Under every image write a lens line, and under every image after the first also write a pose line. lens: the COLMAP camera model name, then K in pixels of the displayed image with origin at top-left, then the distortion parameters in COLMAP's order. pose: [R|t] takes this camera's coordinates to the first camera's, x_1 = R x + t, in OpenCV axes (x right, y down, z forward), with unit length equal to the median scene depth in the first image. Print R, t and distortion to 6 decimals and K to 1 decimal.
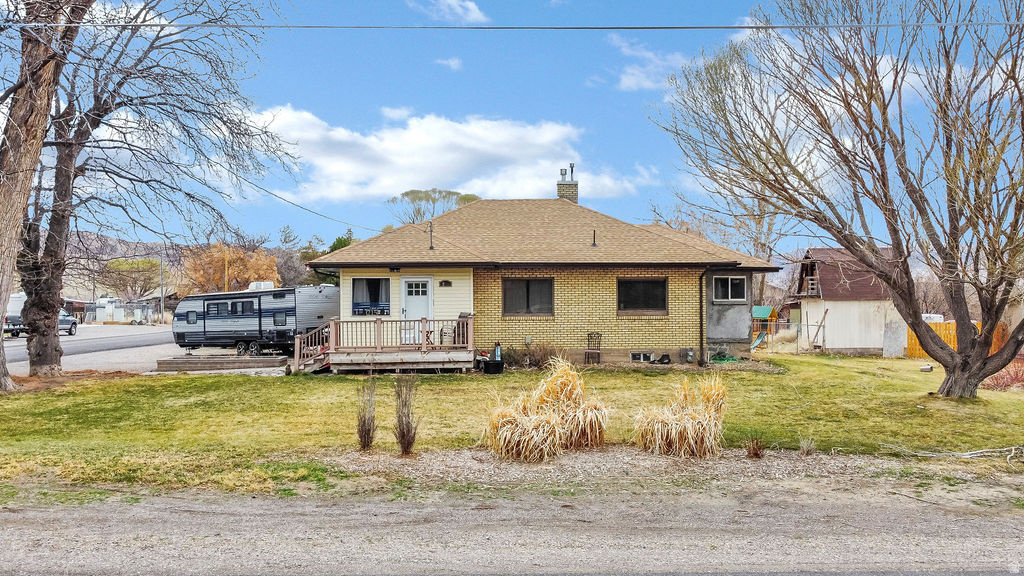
lens RADIAL K [[797.3, 0, 515.9], [0, 797.3, 286.9], [0, 0, 1]] dist [0.000689, 0.002265]
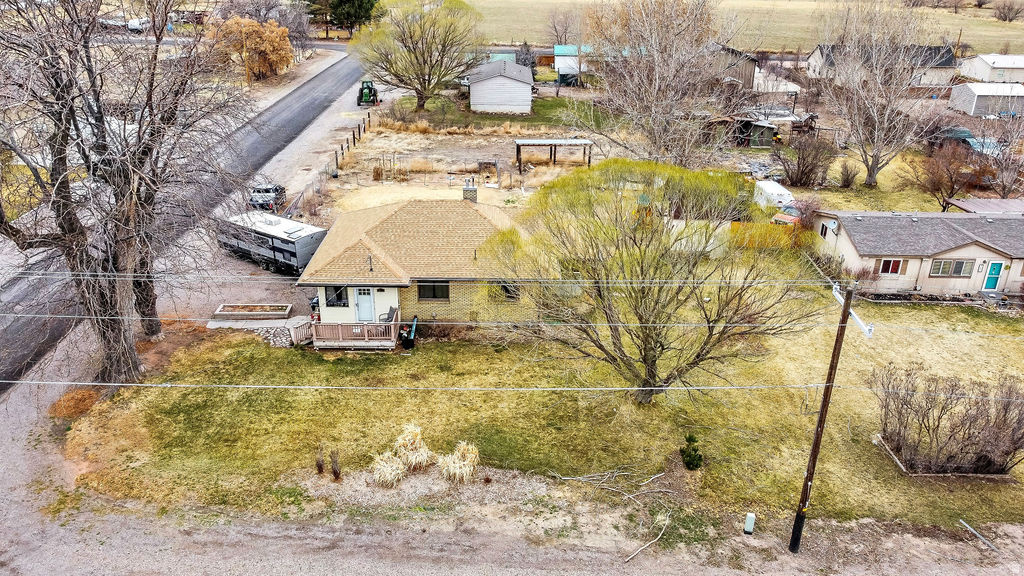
lens RADIAL K [[757.7, 0, 514.4], [0, 757.7, 283.4], [0, 0, 1]] dist [0.007218, -0.010774]
pose [[0.999229, 0.030441, -0.024806, 0.219762], [-0.017478, 0.910461, 0.413225, -0.648035], [0.035164, -0.412473, 0.910291, -0.405858]]
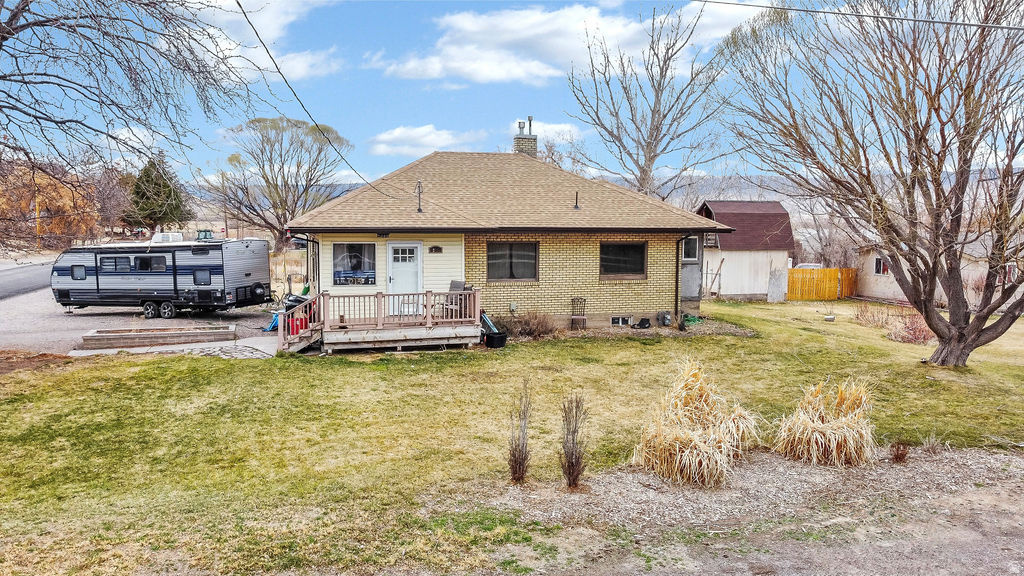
lens RADIAL K [[757.7, 0, 508.4], [0, 757.7, 292.6], [0, 0, 1]] dist [0.007218, -0.010774]
pose [[0.970335, -0.012278, 0.241452, -0.210201], [-0.013696, 0.994314, 0.105604, -0.046641], [-0.241375, -0.105778, 0.964650, 0.120836]]
